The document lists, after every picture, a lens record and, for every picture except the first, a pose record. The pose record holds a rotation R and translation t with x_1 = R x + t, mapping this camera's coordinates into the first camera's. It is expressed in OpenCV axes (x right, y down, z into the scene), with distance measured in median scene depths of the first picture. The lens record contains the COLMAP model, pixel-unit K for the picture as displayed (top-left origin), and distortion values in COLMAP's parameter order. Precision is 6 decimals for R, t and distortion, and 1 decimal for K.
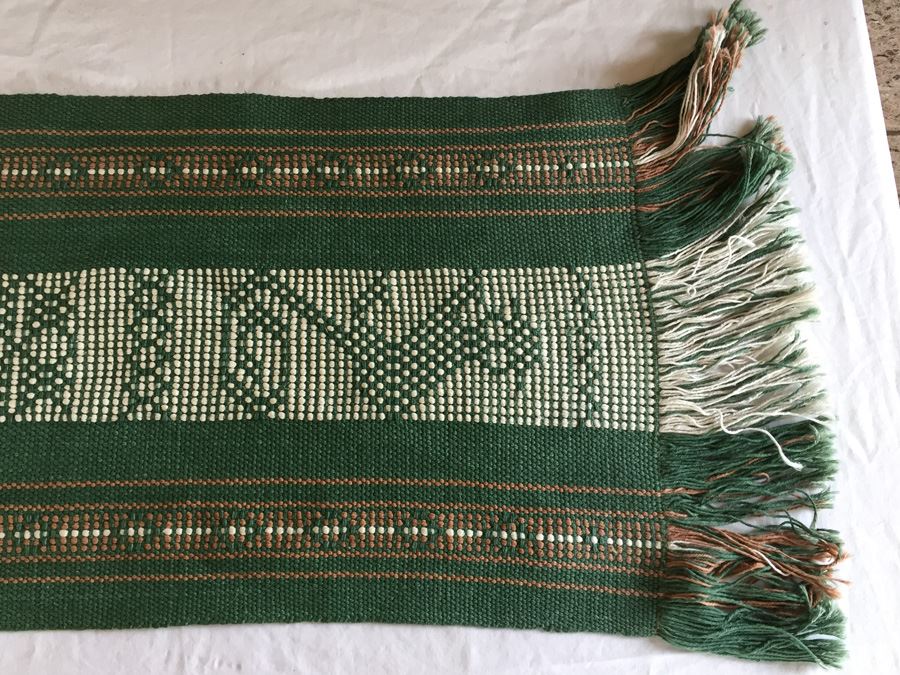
lens RADIAL K [[867.5, 0, 444.6], [0, 867.5, 339.6], [0, 0, 1]] dist [0.050088, 0.000000]
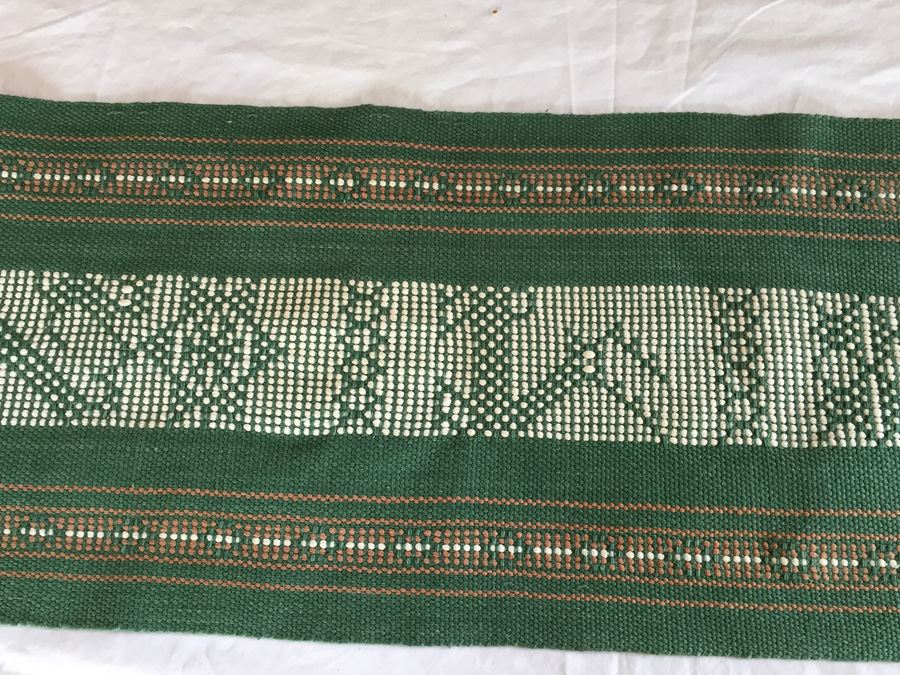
lens RADIAL K [[867.5, 0, 450.6], [0, 867.5, 330.8], [0, 0, 1]] dist [0.050088, 0.000000]
pose [[0.995350, 0.053459, -0.080127, -1.140957], [-0.055667, 0.998122, -0.025582, 0.020152], [0.078609, 0.029923, 0.996456, -0.041847]]
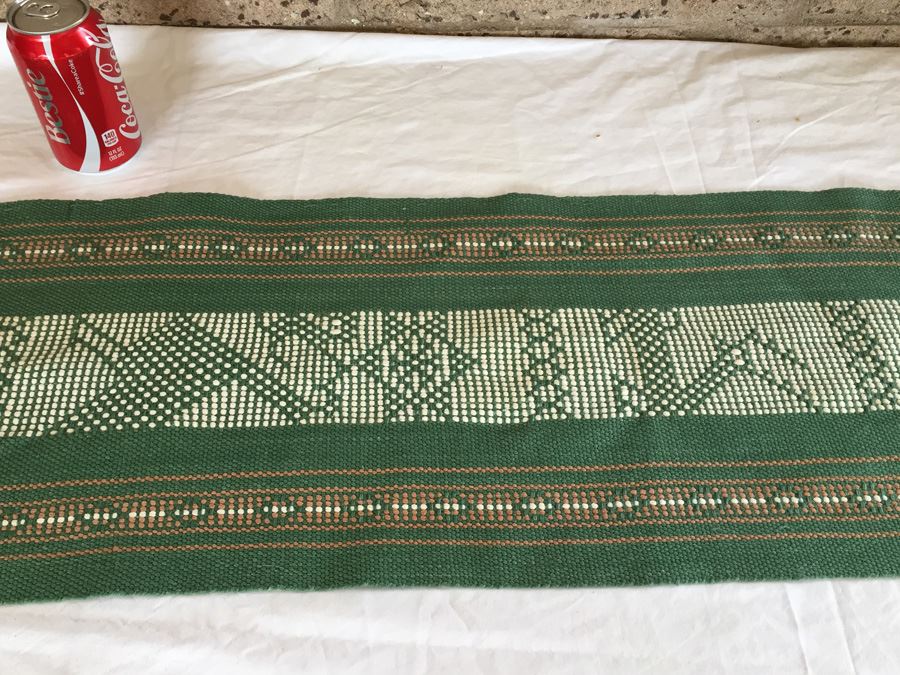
lens RADIAL K [[867.5, 0, 447.8], [0, 867.5, 342.5], [0, 0, 1]] dist [0.050088, 0.000000]
pose [[0.999728, -0.021030, -0.010083, -1.437112], [0.015342, 0.918622, -0.394839, 0.458678], [0.017566, 0.394577, 0.918695, -0.127655]]
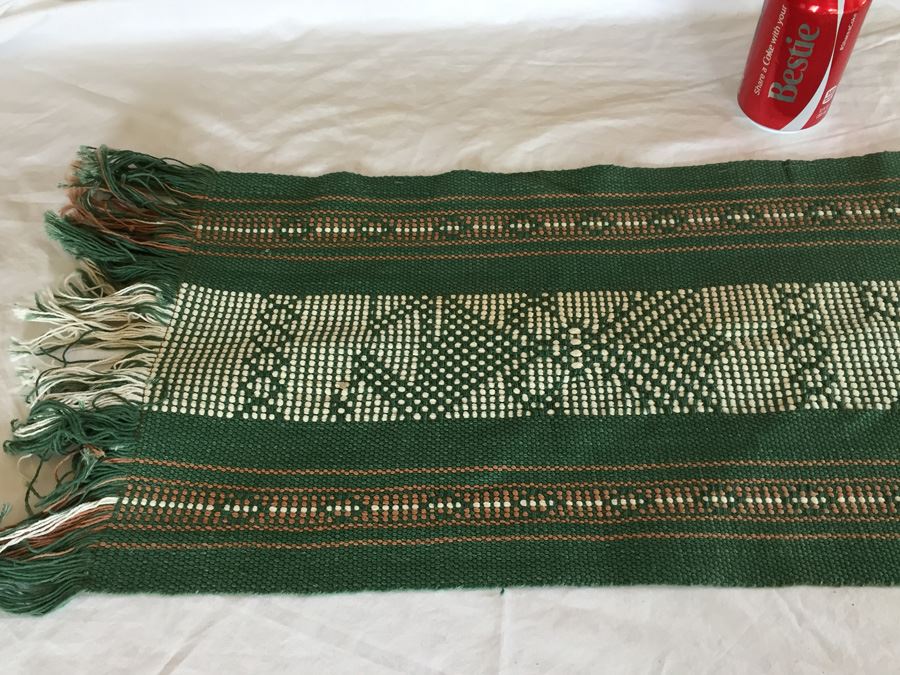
lens RADIAL K [[867.5, 0, 441.1], [0, 867.5, 341.8], [0, 0, 1]] dist [0.050088, 0.000000]
pose [[0.993981, 0.001227, -0.109548, -2.349254], [-0.037807, 0.942350, -0.332488, 0.426415], [0.102825, 0.334628, 0.936724, -0.169804]]
